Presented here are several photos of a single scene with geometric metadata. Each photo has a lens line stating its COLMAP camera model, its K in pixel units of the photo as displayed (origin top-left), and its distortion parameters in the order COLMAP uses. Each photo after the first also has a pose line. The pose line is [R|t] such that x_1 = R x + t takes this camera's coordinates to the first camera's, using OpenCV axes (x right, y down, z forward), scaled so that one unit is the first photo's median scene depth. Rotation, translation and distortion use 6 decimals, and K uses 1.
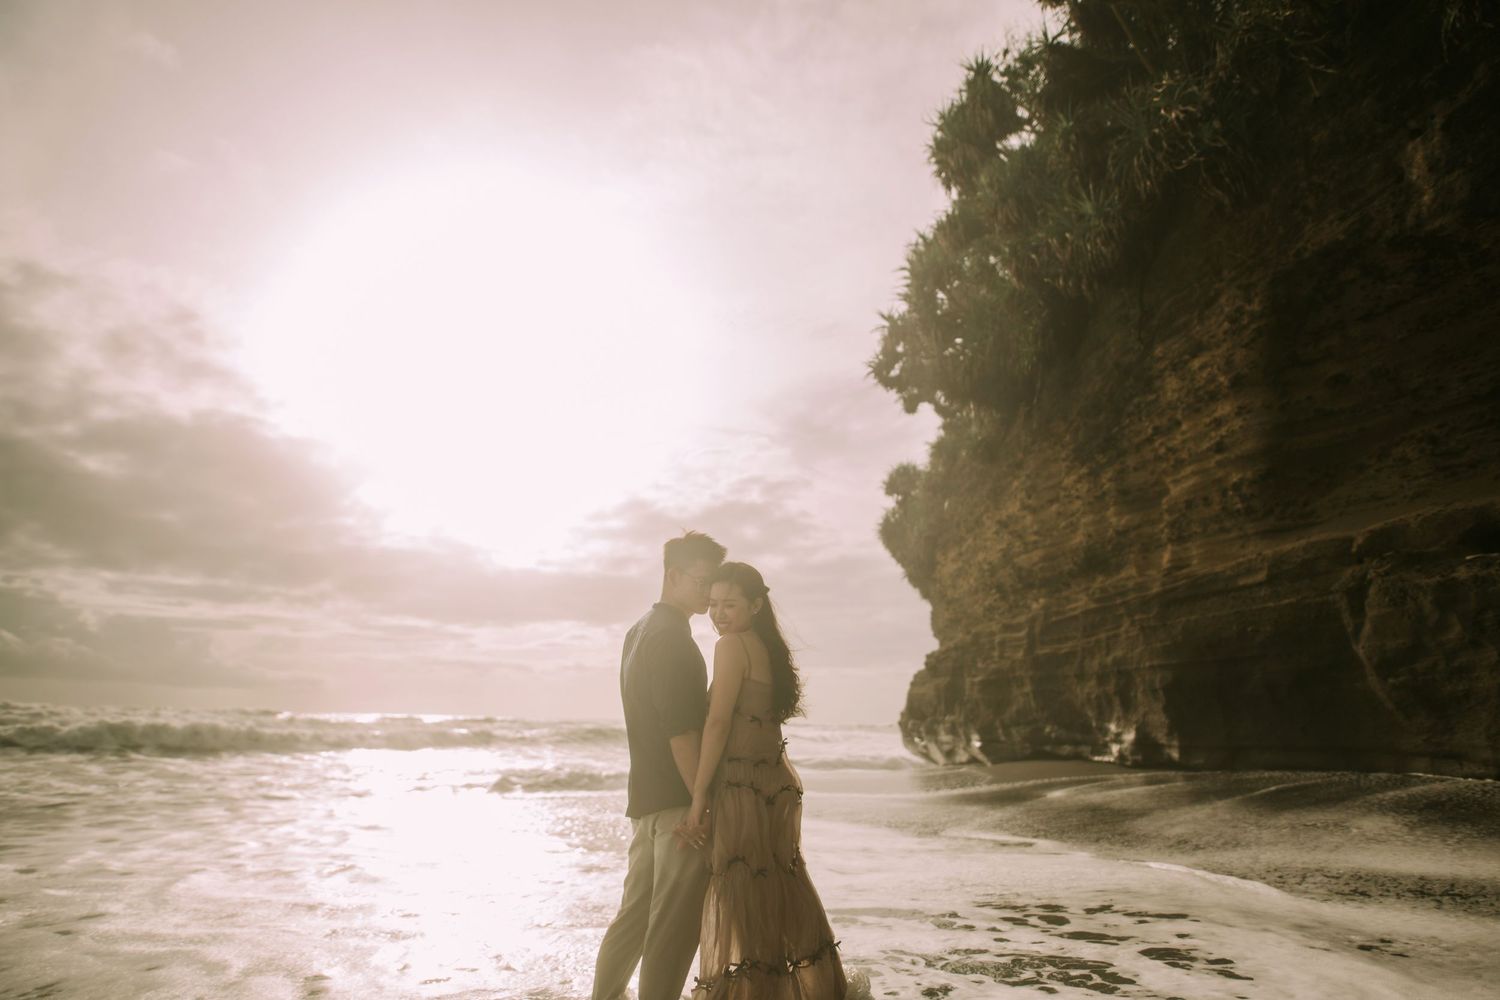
lens RADIAL K [[941.3, 0, 750.0], [0, 941.3, 500.0], [0, 0, 1]] dist [-0.030078, -0.000065]
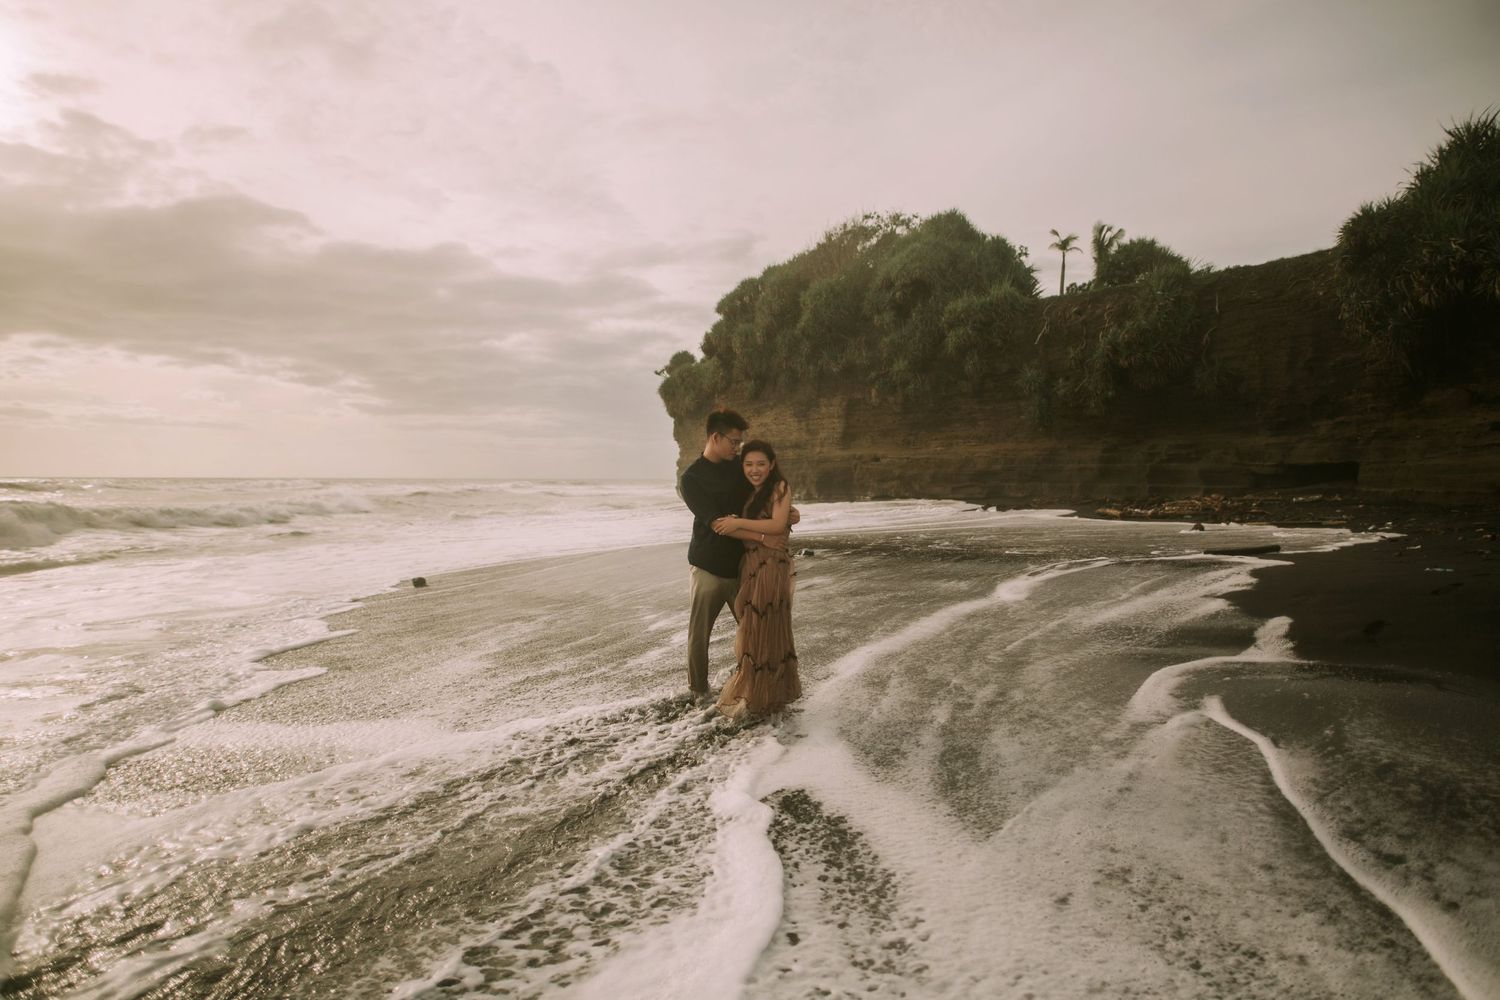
lens RADIAL K [[941.3, 0, 750.0], [0, 941.3, 500.0], [0, 0, 1]] dist [-0.030078, -0.000065]
pose [[0.905856, -0.034319, 0.422192, -1.356857], [-0.079859, 0.965002, 0.249788, -0.630831], [-0.415989, -0.259988, 0.871413, -2.178366]]
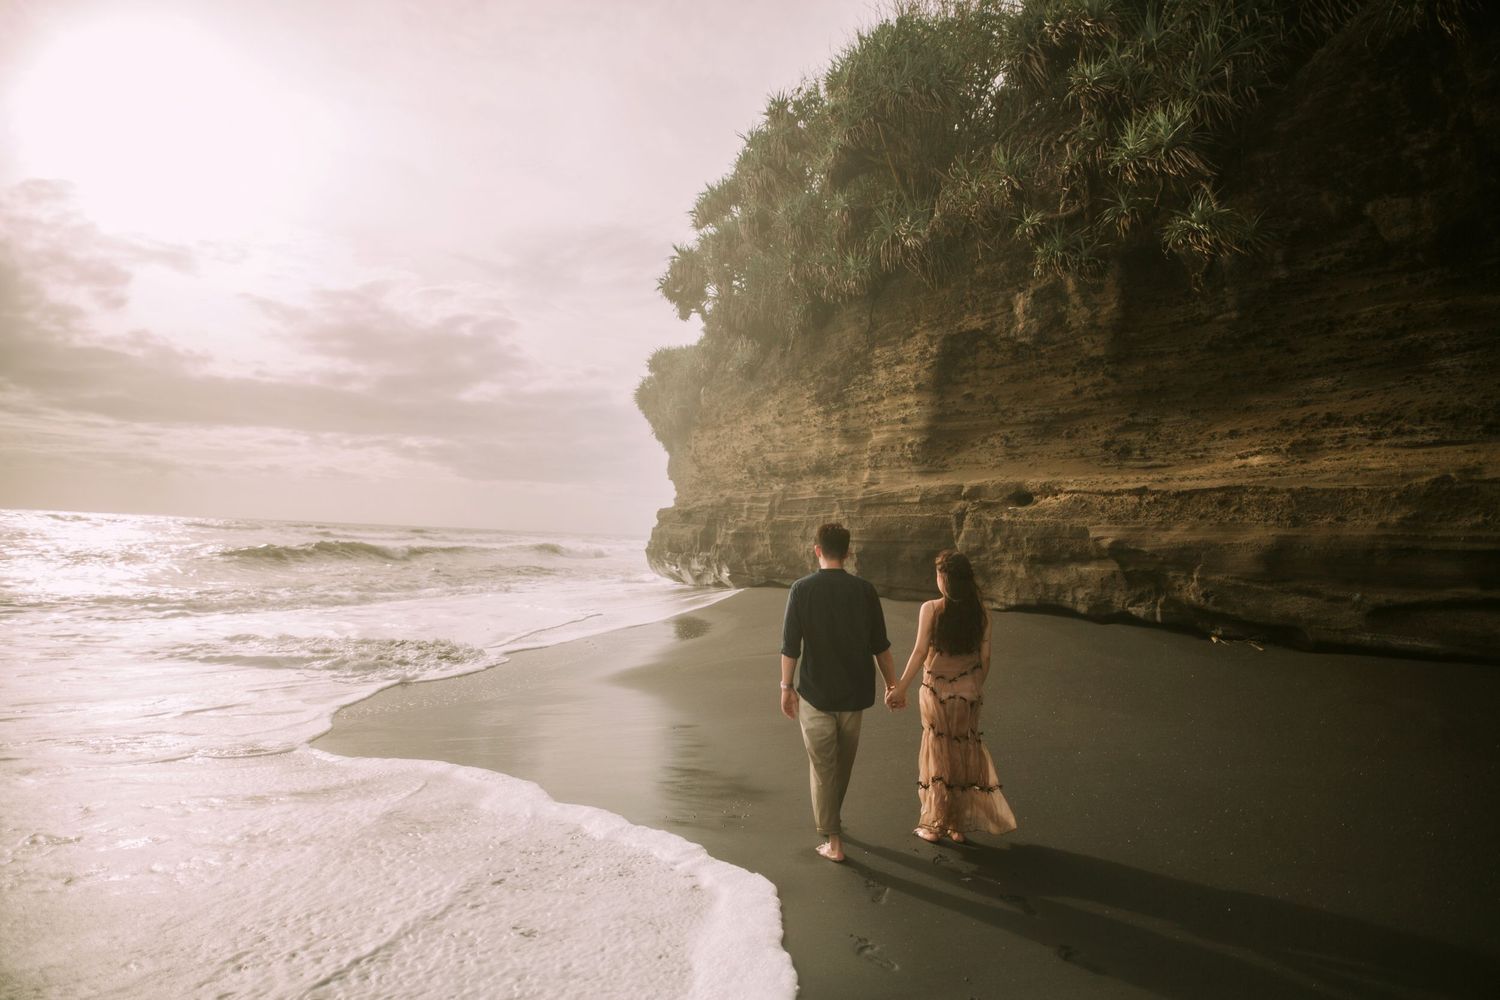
lens RADIAL K [[941.3, 0, 750.0], [0, 941.3, 500.0], [0, 0, 1]] dist [-0.030078, -0.000065]
pose [[0.940846, 0.029152, 0.337579, -0.273251], [-0.098932, 0.976514, 0.191399, -0.170585], [-0.324070, -0.213475, 0.921633, -0.424767]]
